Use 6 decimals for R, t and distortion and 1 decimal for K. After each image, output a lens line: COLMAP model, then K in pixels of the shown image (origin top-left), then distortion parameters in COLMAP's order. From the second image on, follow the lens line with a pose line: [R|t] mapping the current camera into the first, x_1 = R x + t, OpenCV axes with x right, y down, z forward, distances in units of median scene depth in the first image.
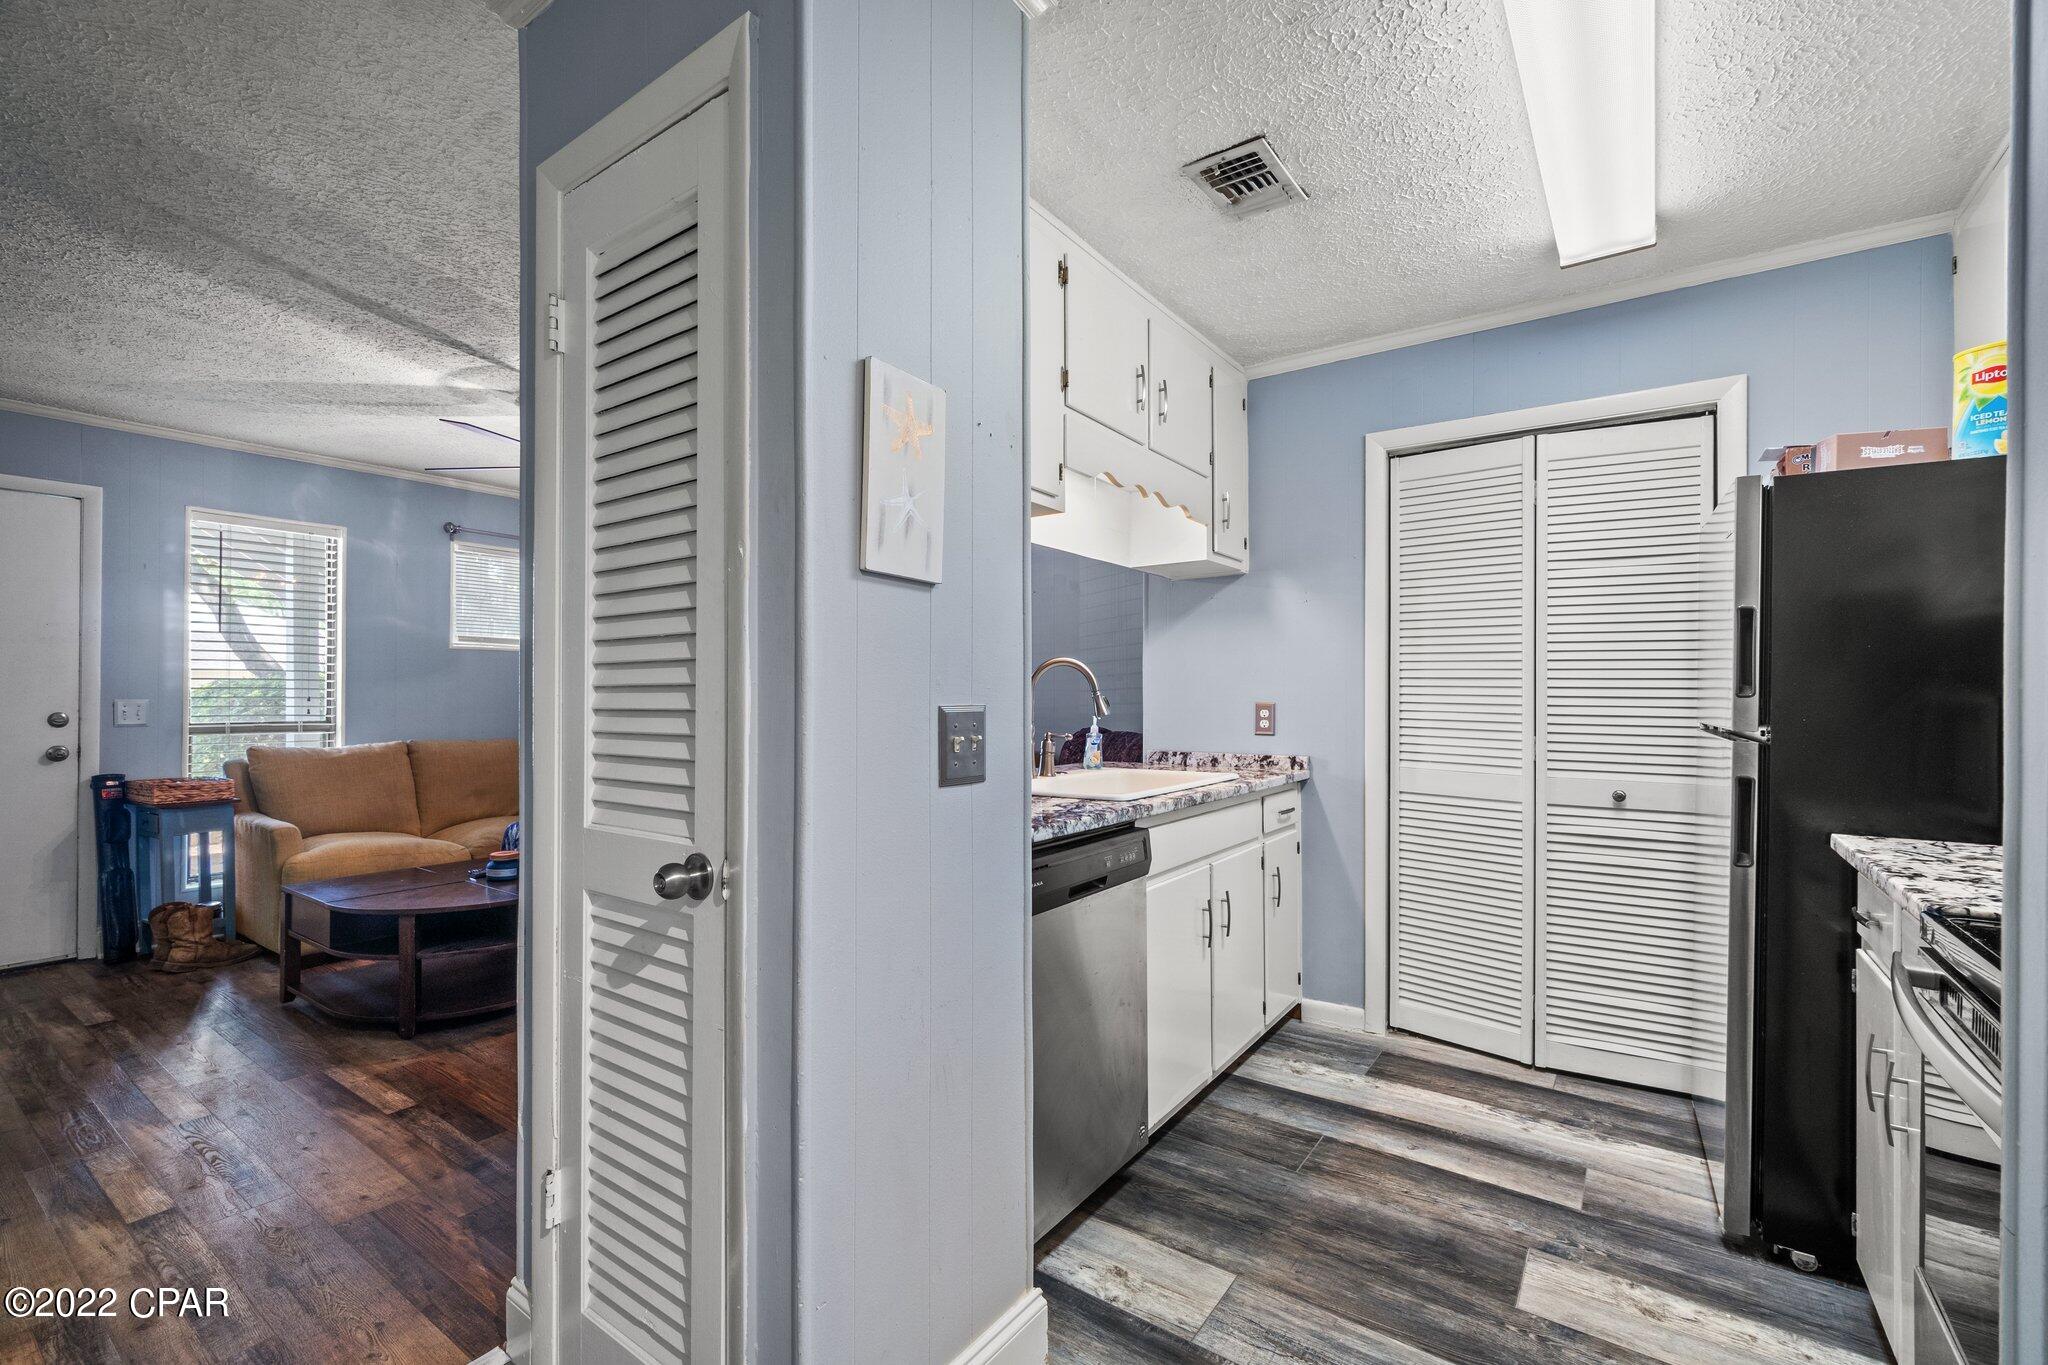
lens RADIAL K [[884.1, 0, 1024.0], [0, 884.1, 682.5], [0, 0, 1]] dist [-0.002072, -0.001217]
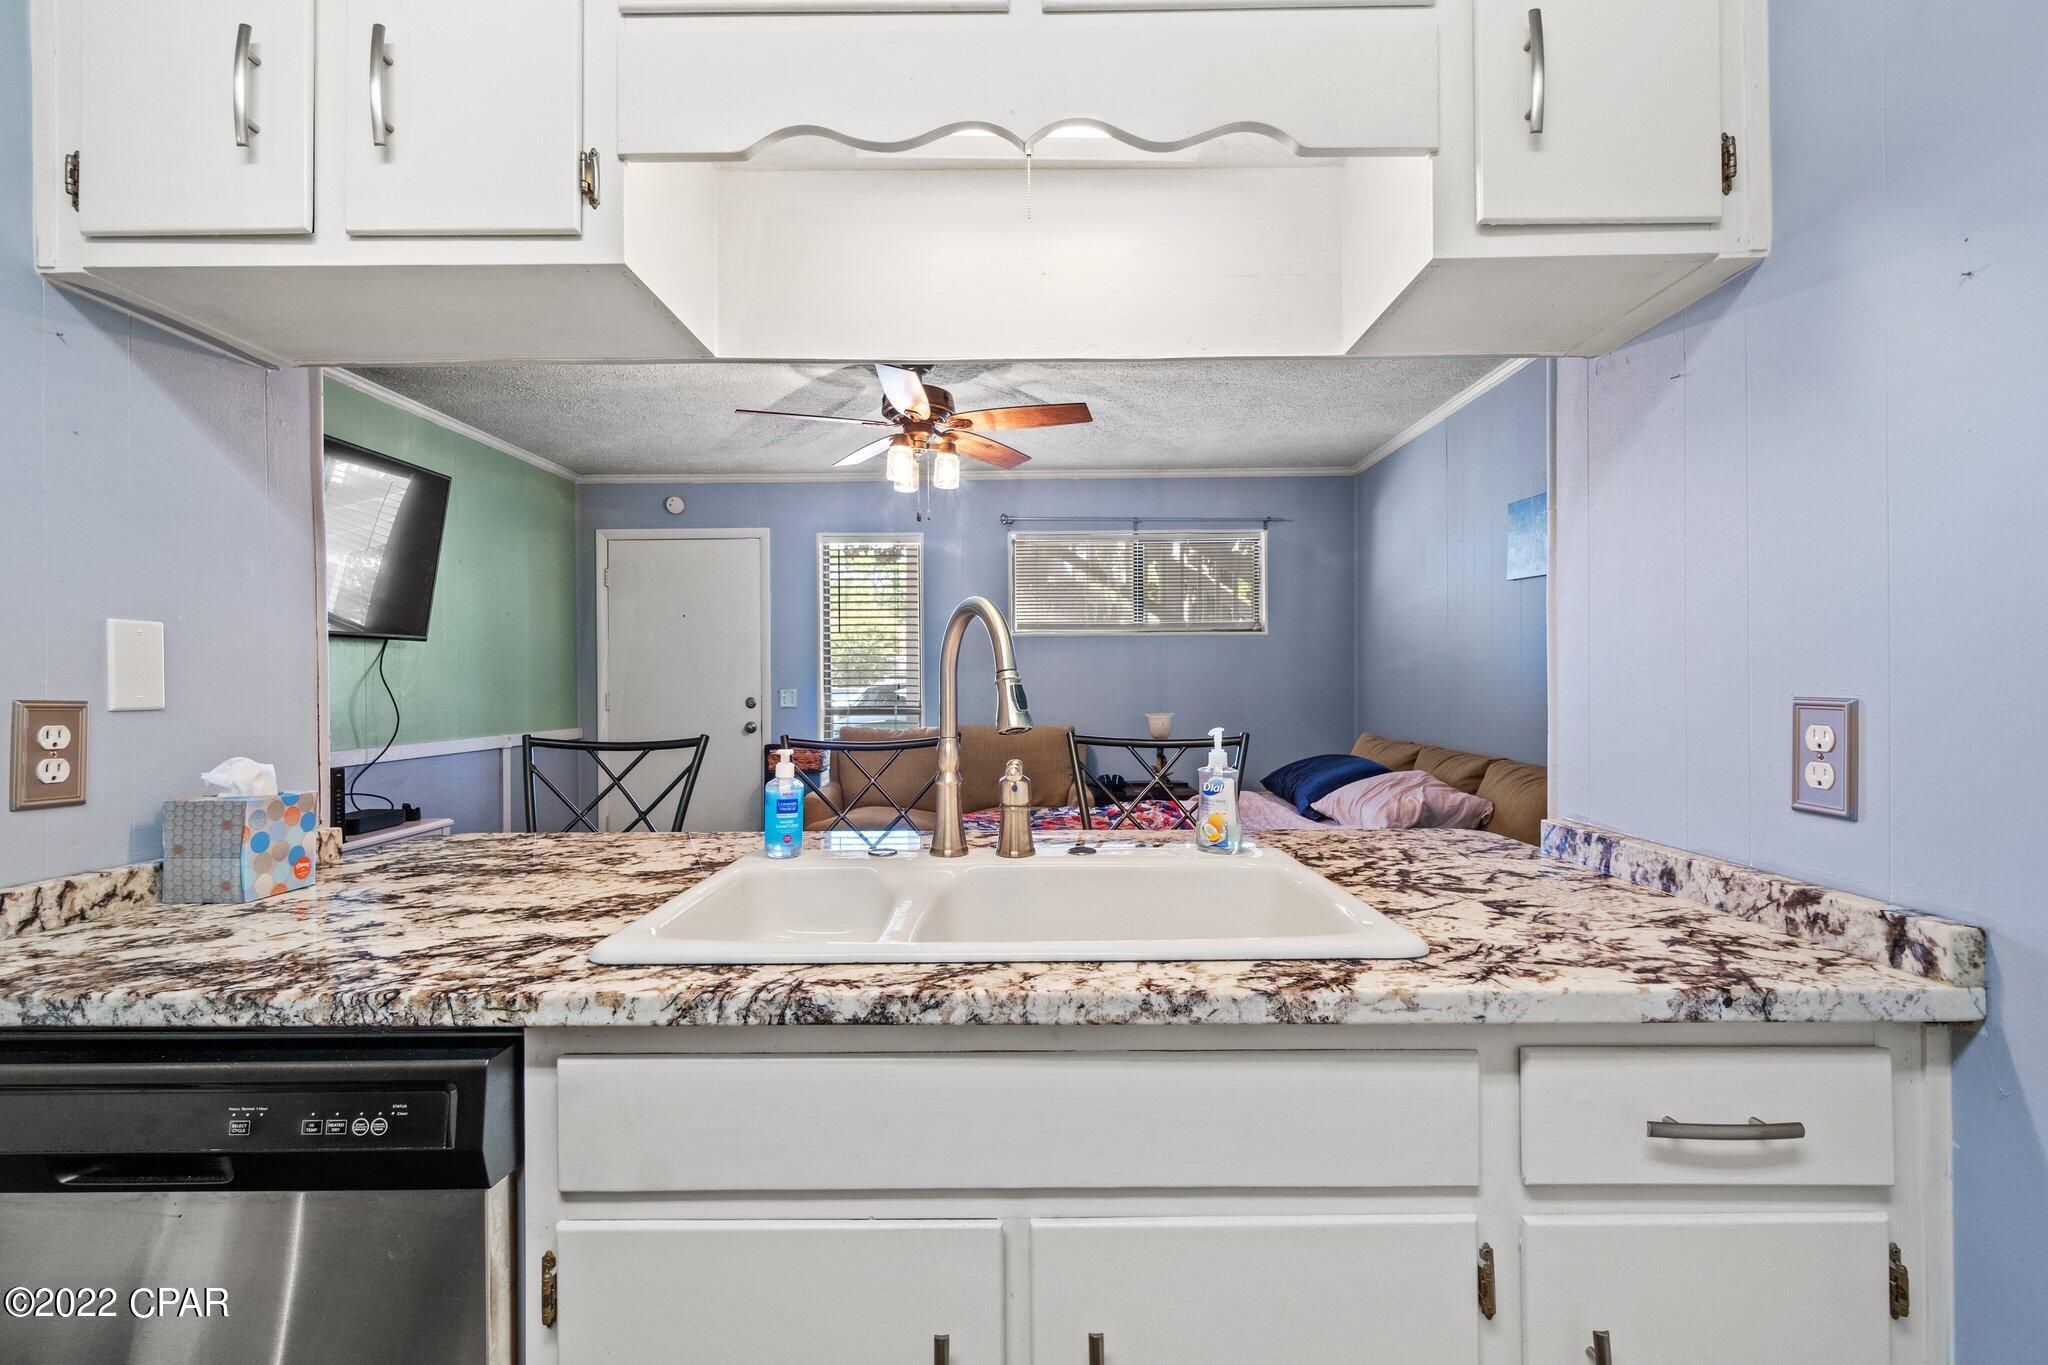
lens RADIAL K [[914.5, 0, 1024.0], [0, 914.5, 682.5], [0, 0, 1]] dist [0.000482, -0.000158]
pose [[0.573766, -0.005208, -0.819003, 0.368593], [0.019271, 0.999789, 0.007143, 0.010959], [0.818793, -0.019882, 0.573745, 0.638262]]
